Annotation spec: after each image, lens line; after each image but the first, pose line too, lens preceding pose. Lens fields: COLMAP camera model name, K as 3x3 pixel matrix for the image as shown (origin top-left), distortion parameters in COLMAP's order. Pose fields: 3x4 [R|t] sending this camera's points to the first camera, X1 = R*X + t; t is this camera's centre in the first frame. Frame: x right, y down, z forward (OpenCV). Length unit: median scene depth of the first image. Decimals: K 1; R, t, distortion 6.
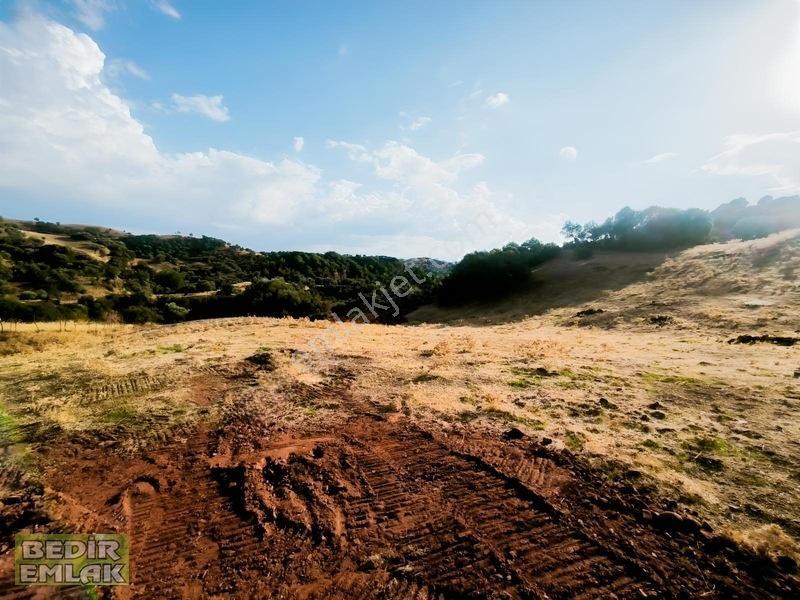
lens RADIAL K [[340.0, 0, 390.9], [0, 340.0, 301.4], [0, 0, 1]] dist [-0.005959, 0.005743]
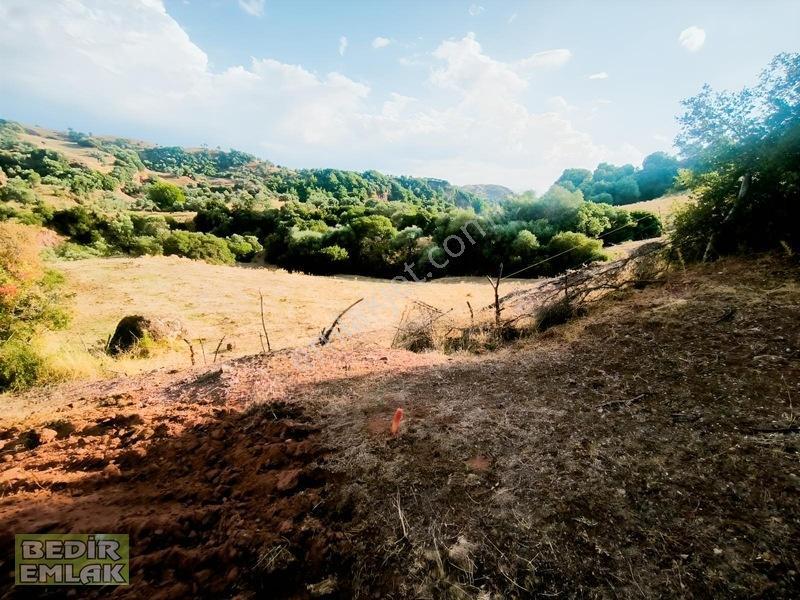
lens RADIAL K [[340.0, 0, 398.5], [0, 340.0, 295.1], [0, 0, 1]] dist [-0.005959, 0.005743]
pose [[0.991495, 0.060595, -0.115174, 0.010997], [-0.038639, 0.982148, 0.184097, 0.001885], [0.124273, -0.178081, 0.976137, 0.121813]]
